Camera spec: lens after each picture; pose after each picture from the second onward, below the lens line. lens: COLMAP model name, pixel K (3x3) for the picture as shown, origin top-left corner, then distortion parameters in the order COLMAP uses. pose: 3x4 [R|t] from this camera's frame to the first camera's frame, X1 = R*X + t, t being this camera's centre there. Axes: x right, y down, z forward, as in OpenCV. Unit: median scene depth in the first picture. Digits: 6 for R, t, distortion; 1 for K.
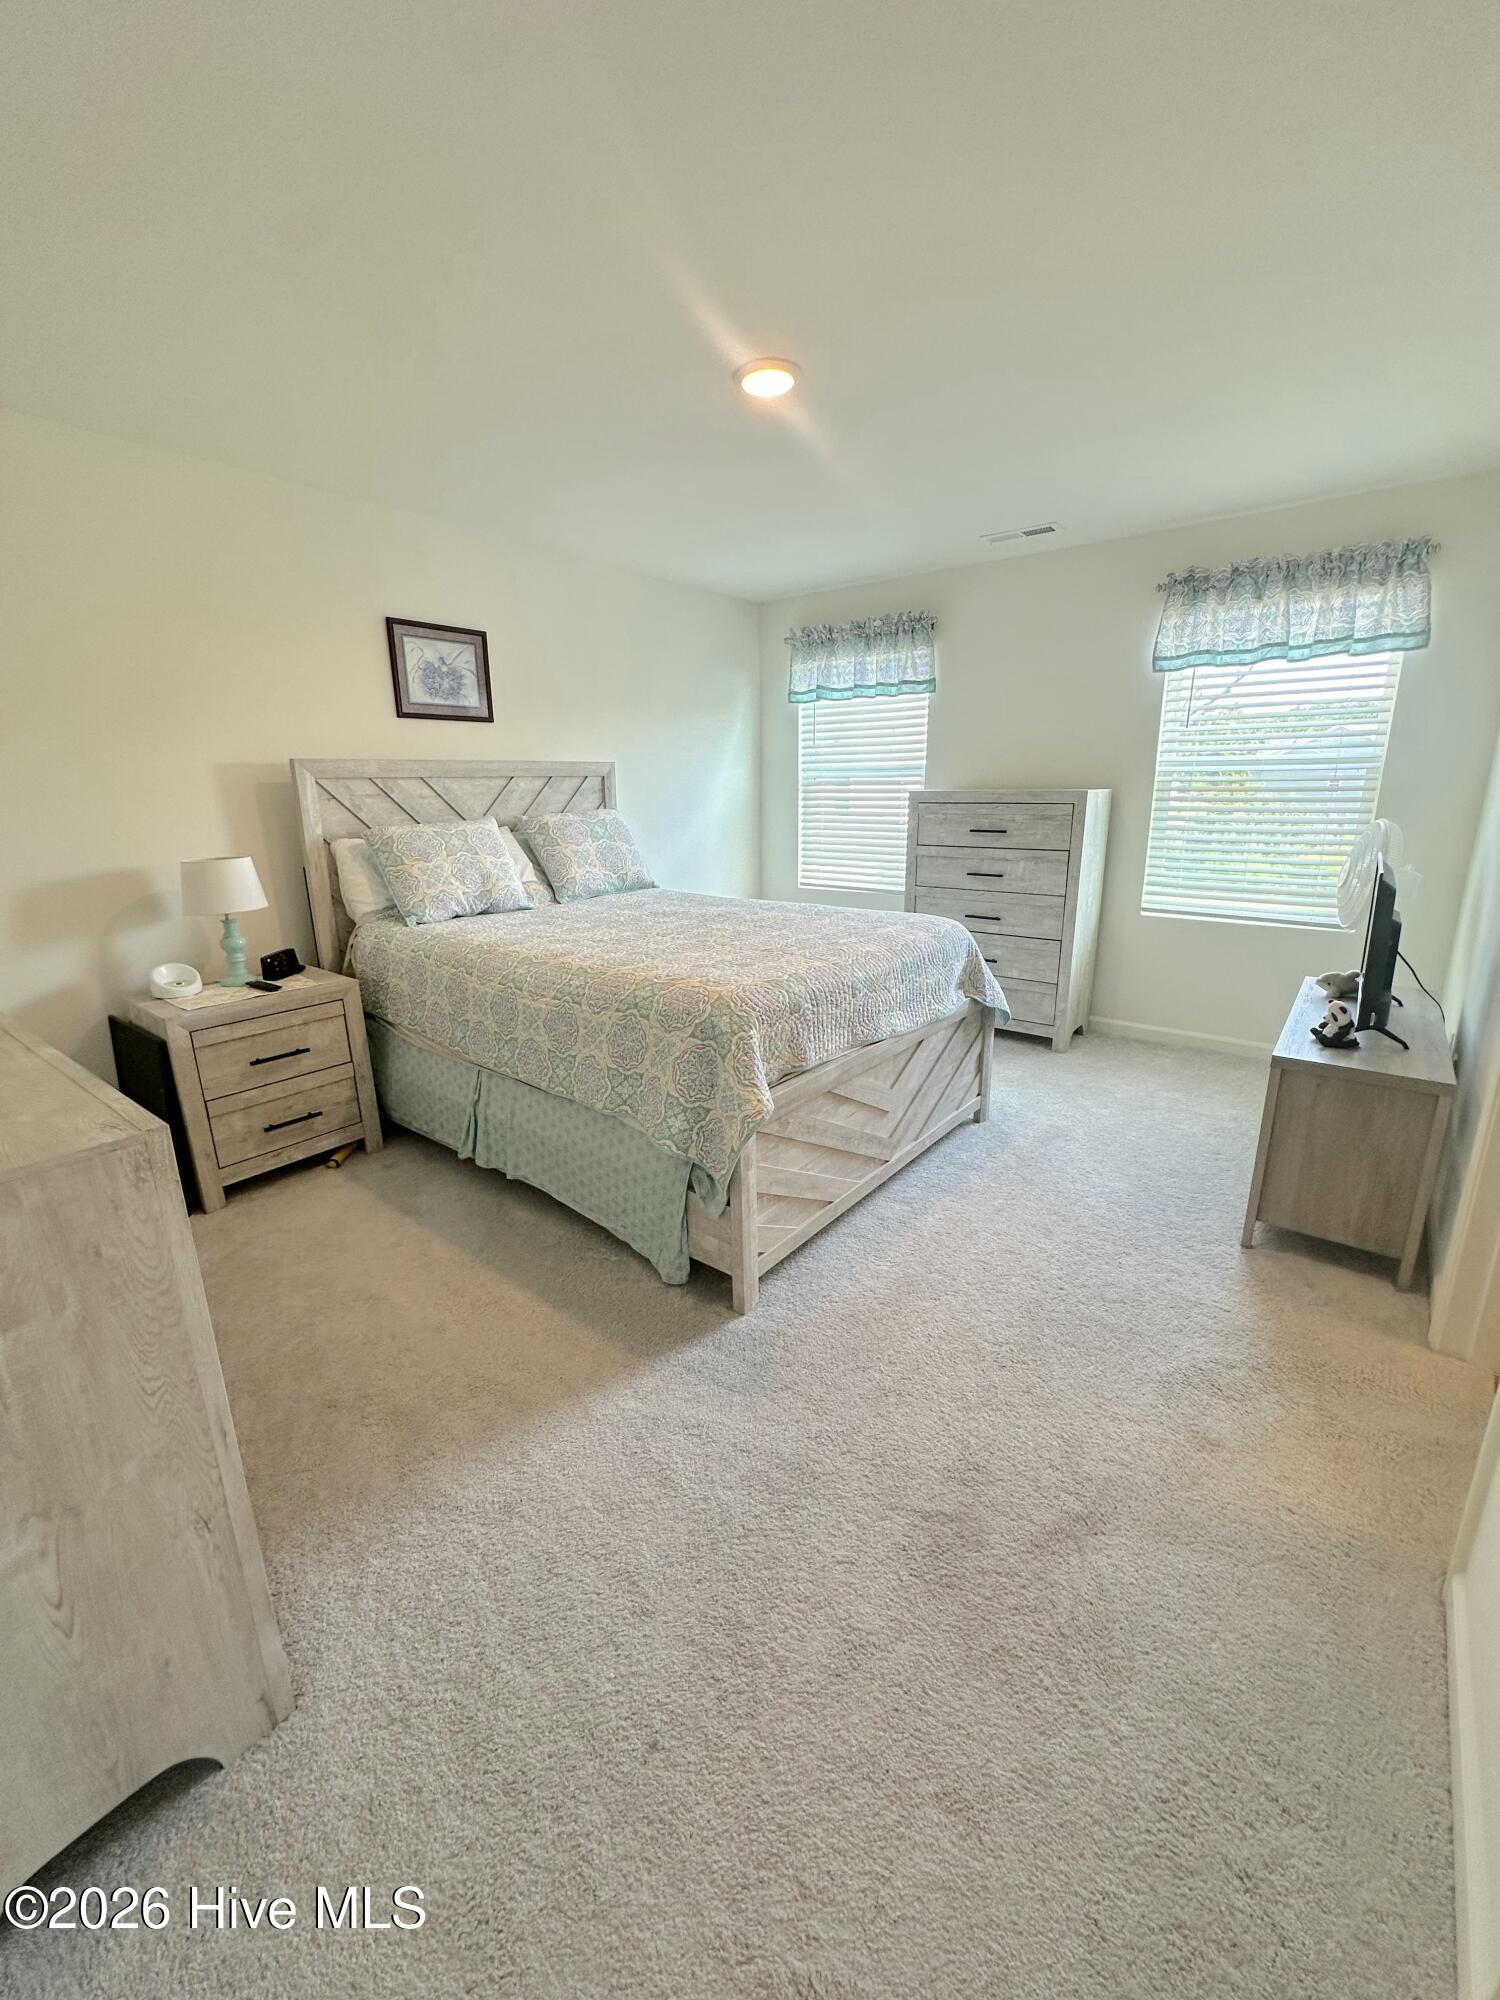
lens RADIAL K [[804.6, 0, 749.8], [0, 804.6, 1001.2], [0, 0, 1]] dist [-0.006392, 0.001703]
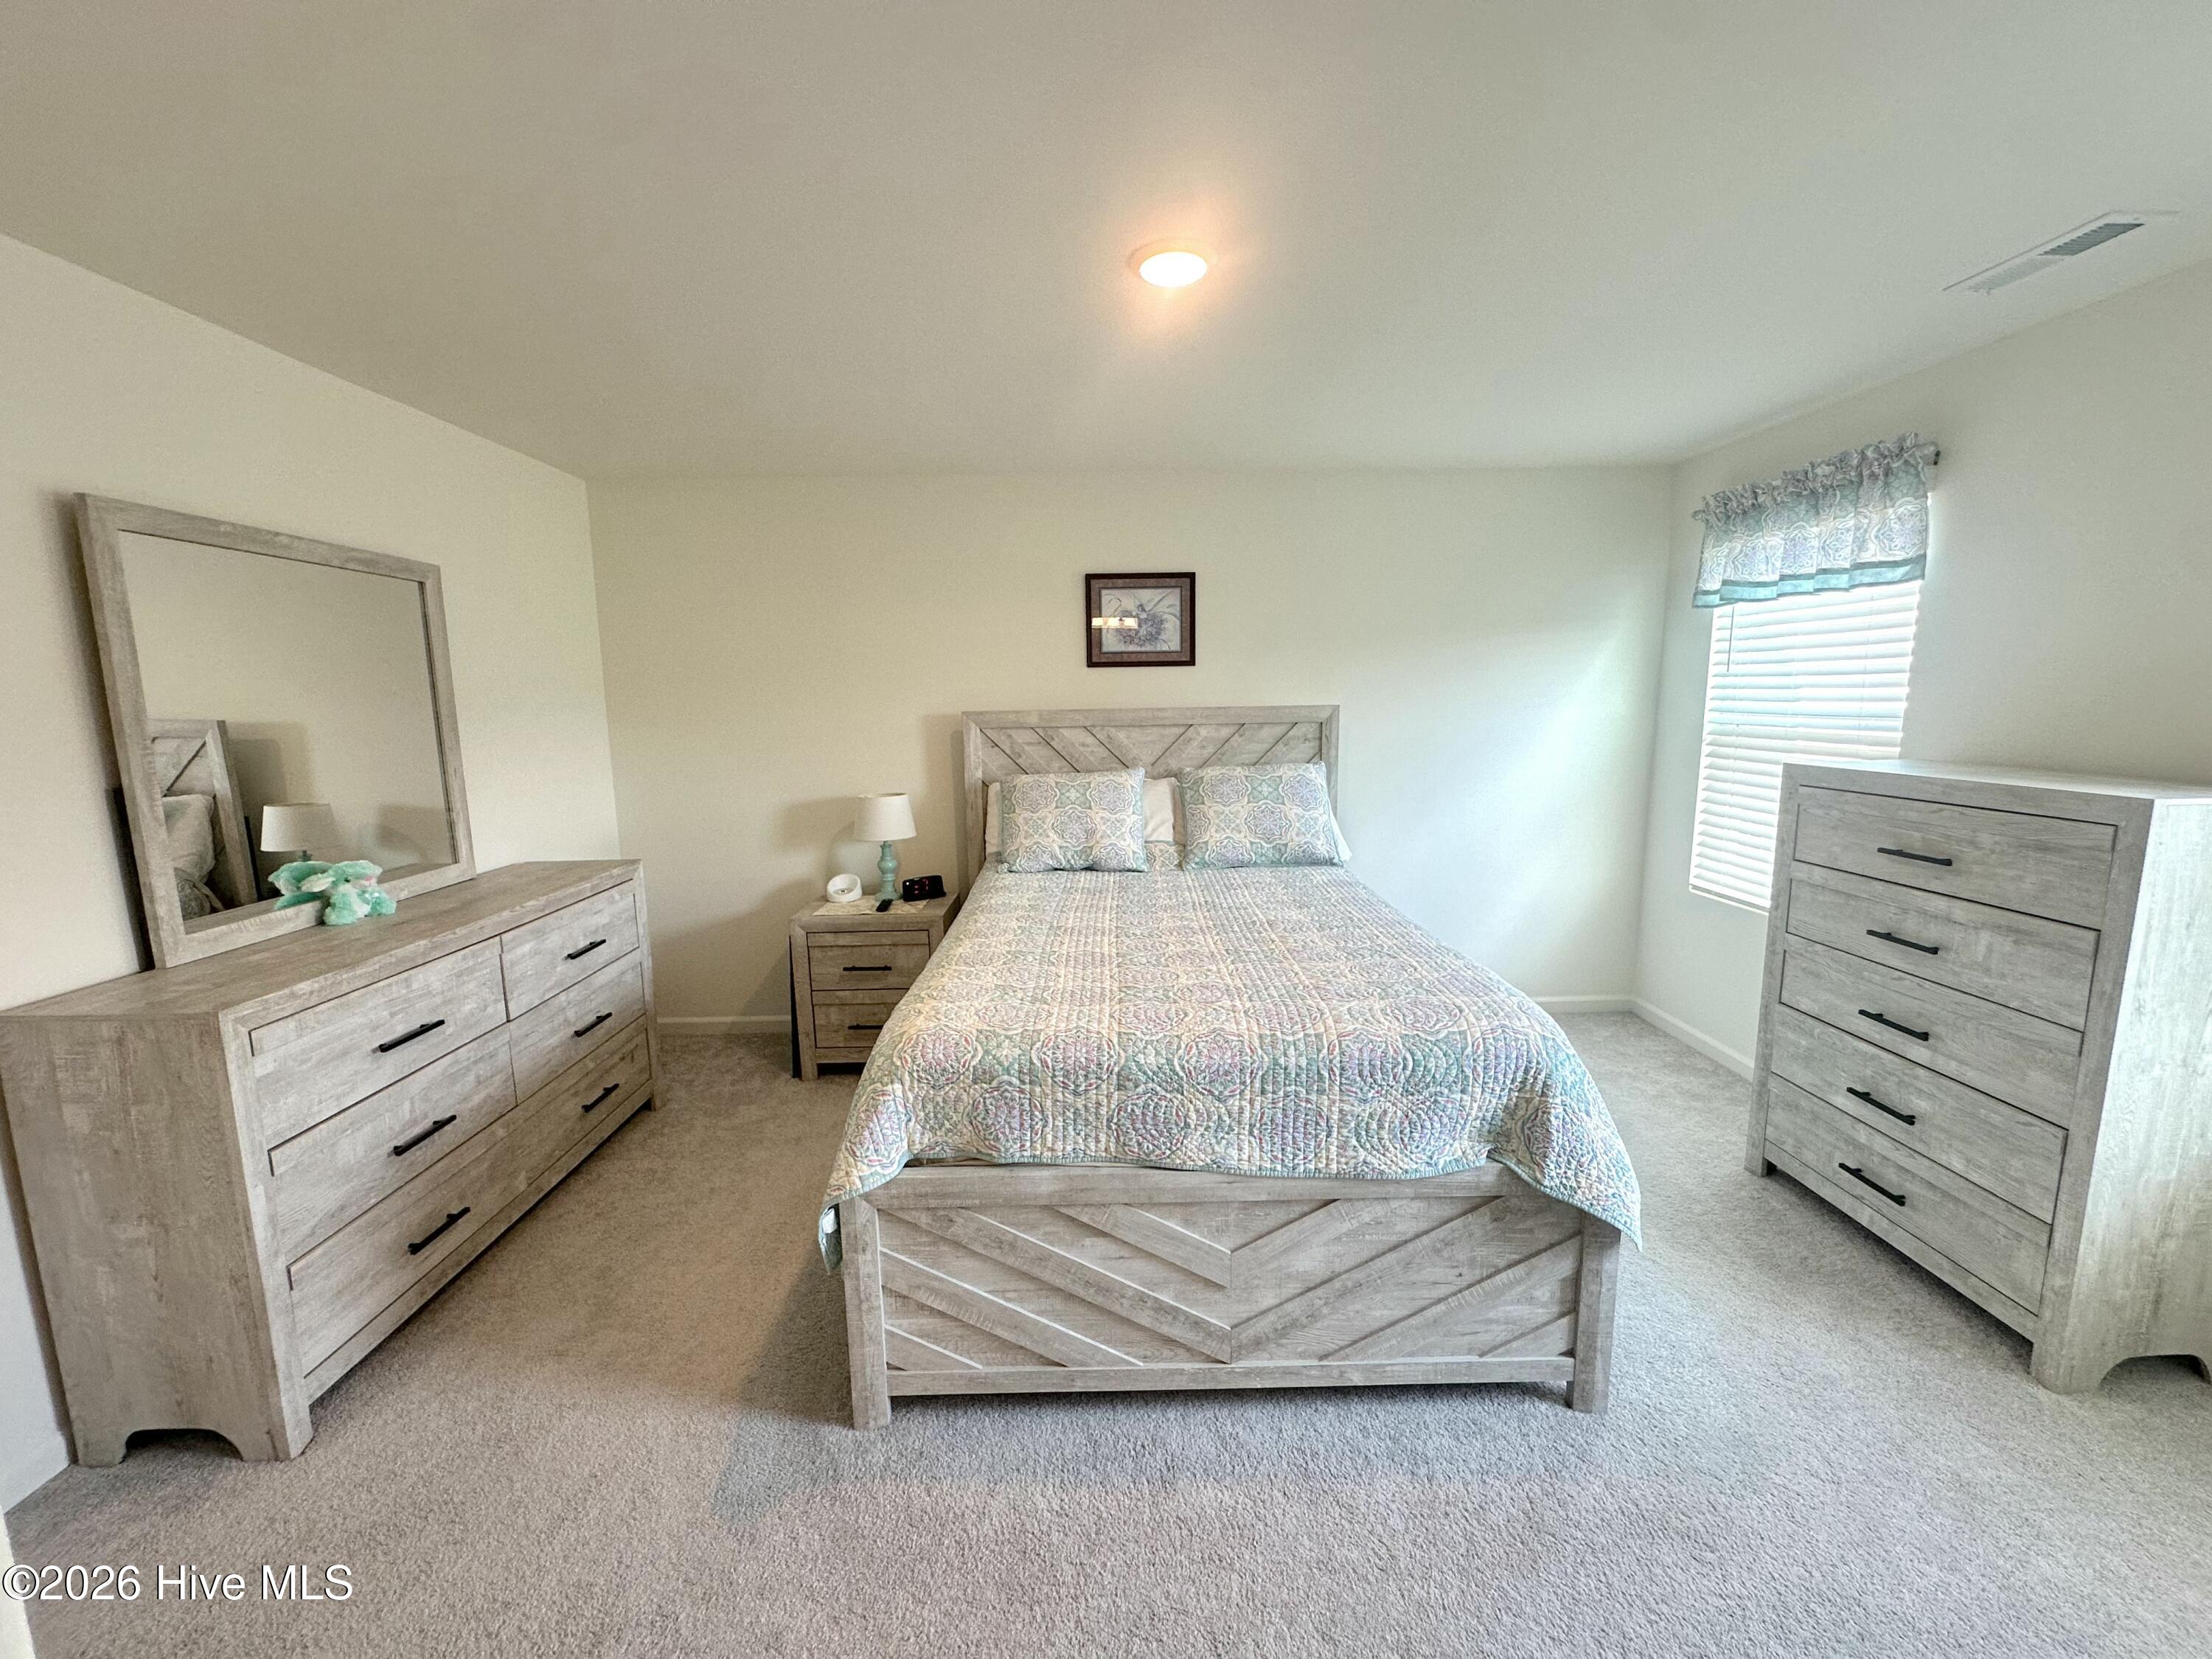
lens RADIAL K [[889.9, 0, 1107.0], [0, 889.9, 827.1], [0, 0, 1]] dist [-0.006392, 0.001703]
pose [[0.630446, 0.120150, -0.766878, 0.445445], [-0.196403, 0.980492, -0.007843, -0.142435], [0.750975, 0.155562, 0.641745, 0.307932]]
